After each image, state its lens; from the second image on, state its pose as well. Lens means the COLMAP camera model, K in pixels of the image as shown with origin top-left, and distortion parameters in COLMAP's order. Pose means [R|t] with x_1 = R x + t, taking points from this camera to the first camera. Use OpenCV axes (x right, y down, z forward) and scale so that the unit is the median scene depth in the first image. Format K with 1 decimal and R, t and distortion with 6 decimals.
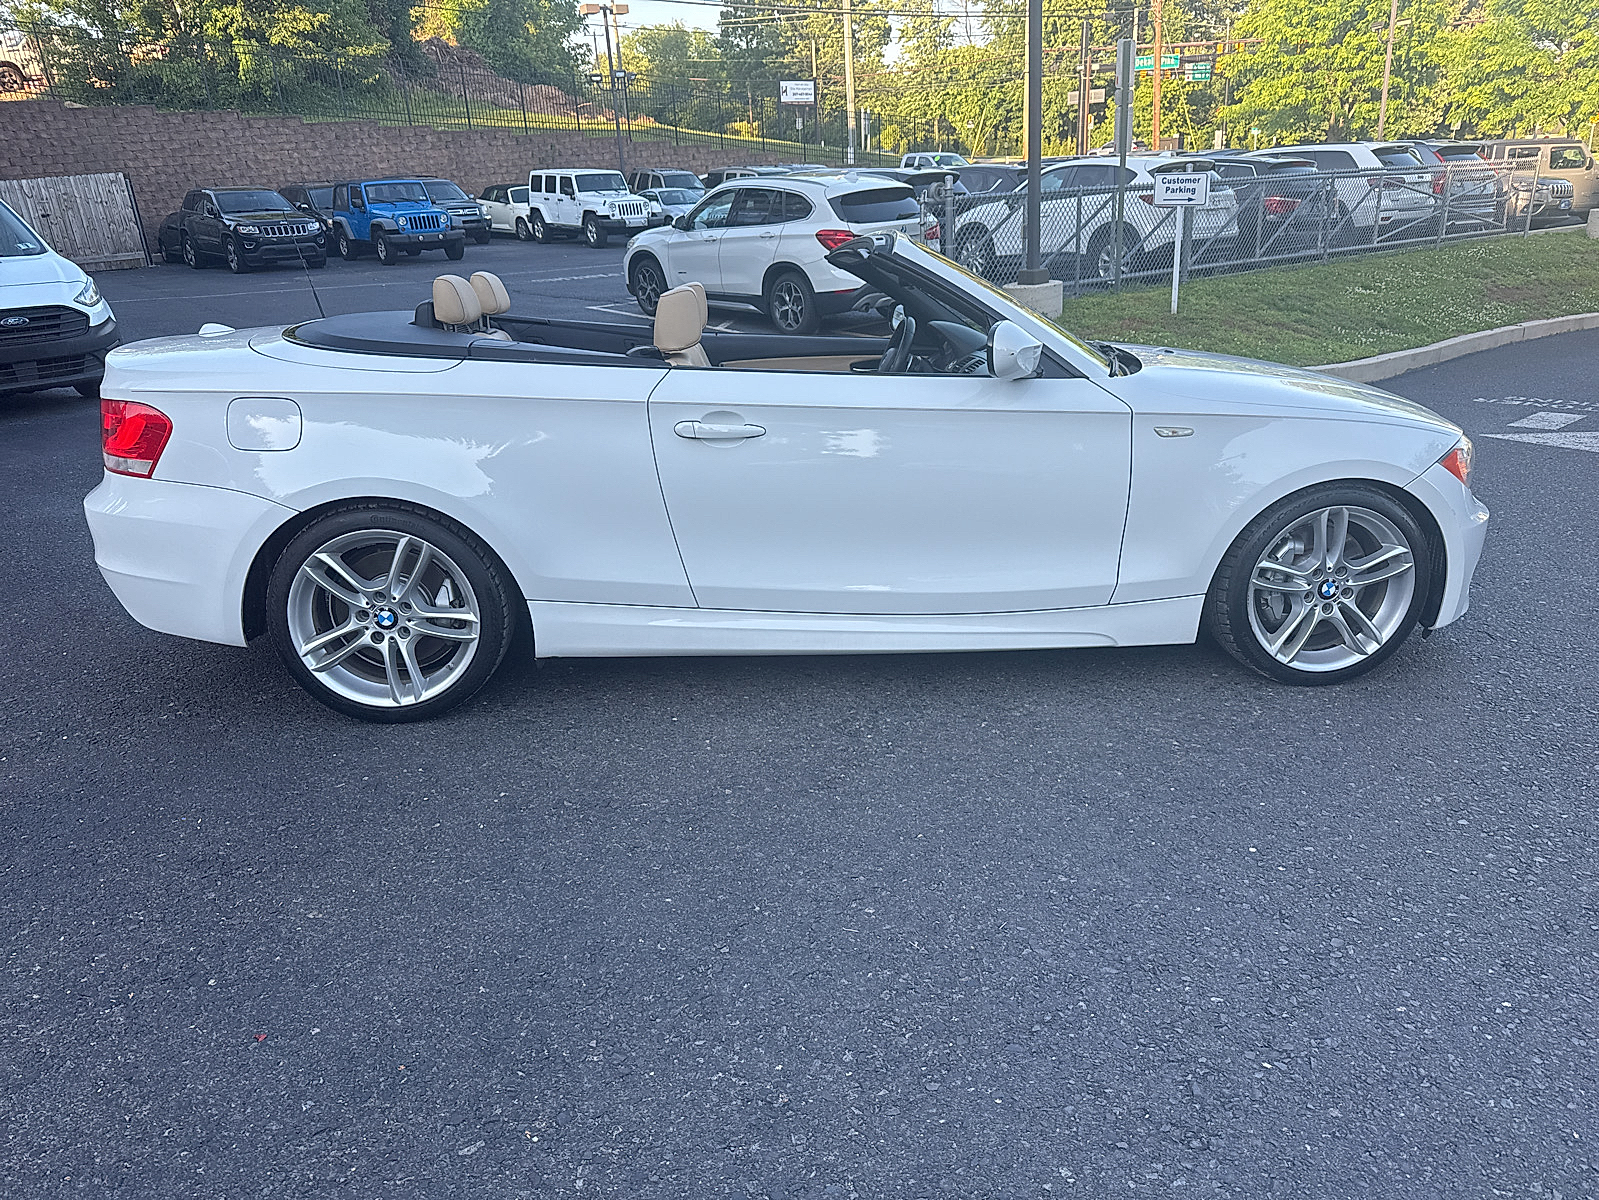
lens RADIAL K [[1135.5, 0, 798.7], [0, 1135.5, 602.9], [0, 0, 1]] dist [0.016649, -0.018241]
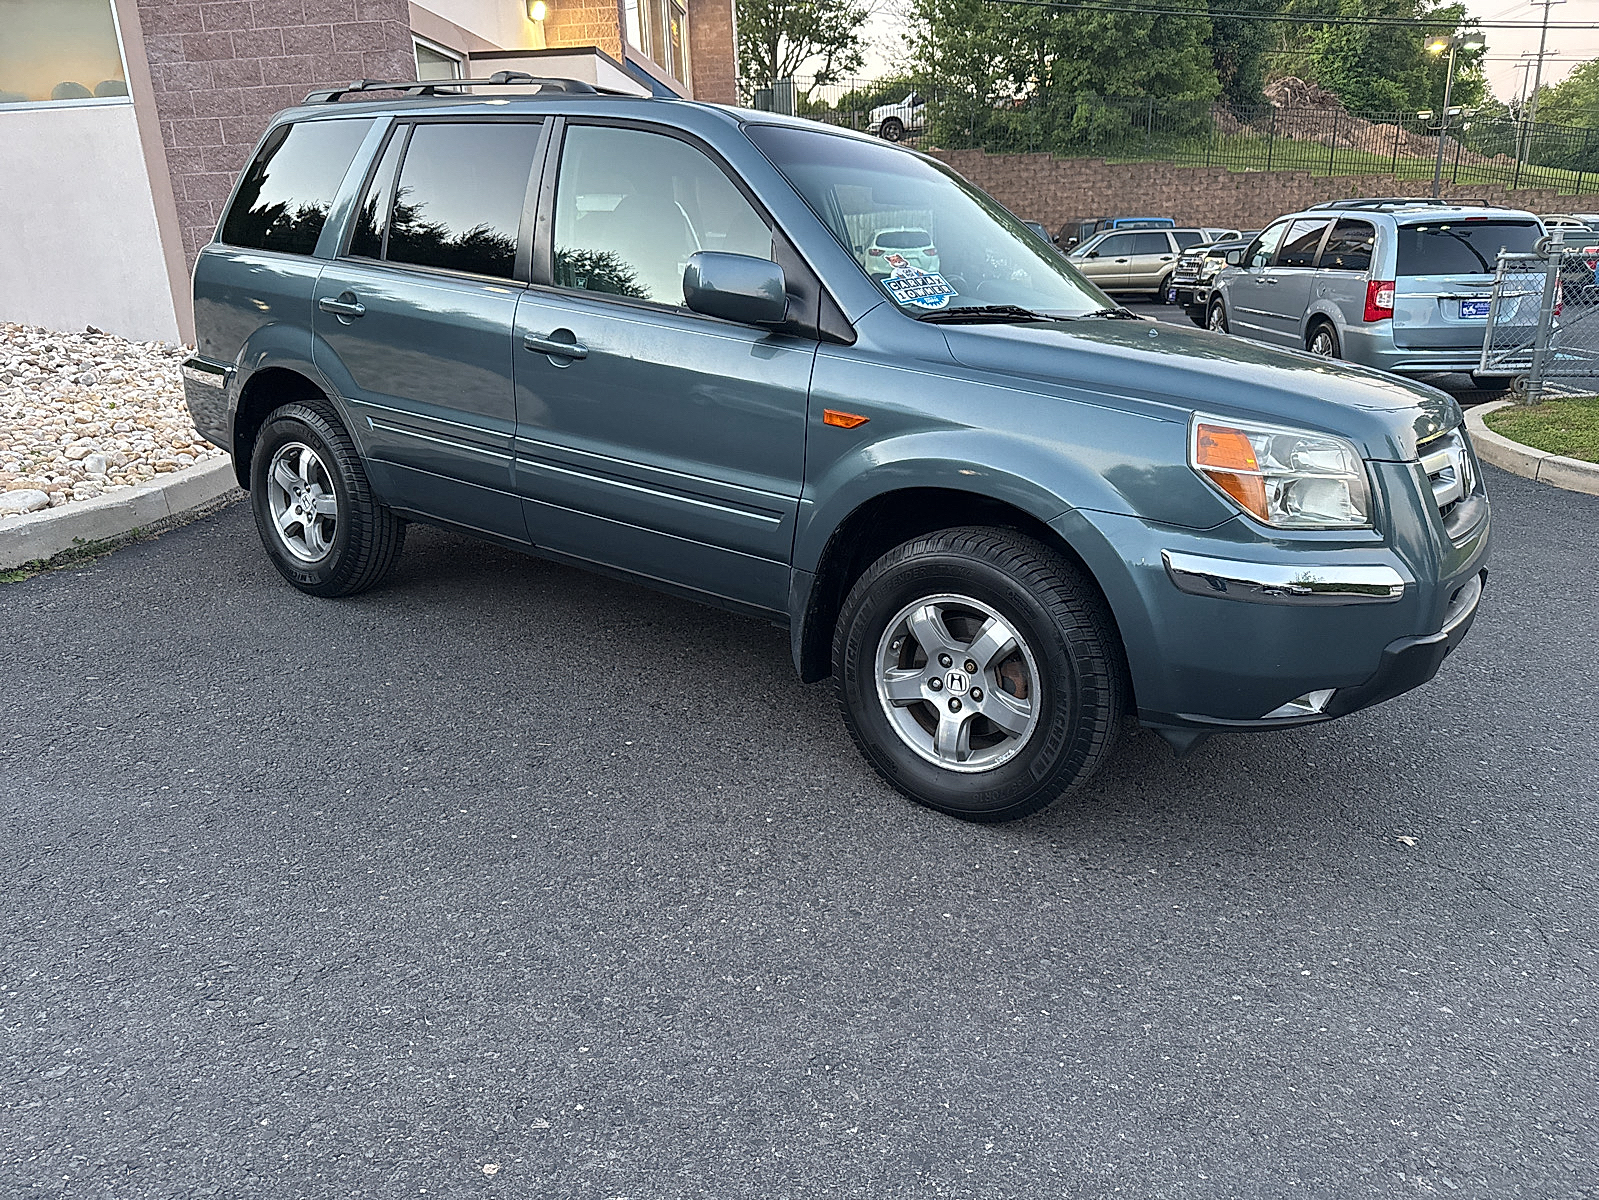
lens RADIAL K [[1135.5, 0, 794.8], [0, 1135.5, 605.1], [0, 0, 1]] dist [0.016649, -0.018241]
pose [[0.760738, 0.235995, -0.604635, 0.112224], [-0.253141, 0.965664, 0.058411, -0.004666], [0.597659, 0.108623, 0.794358, 0.007806]]
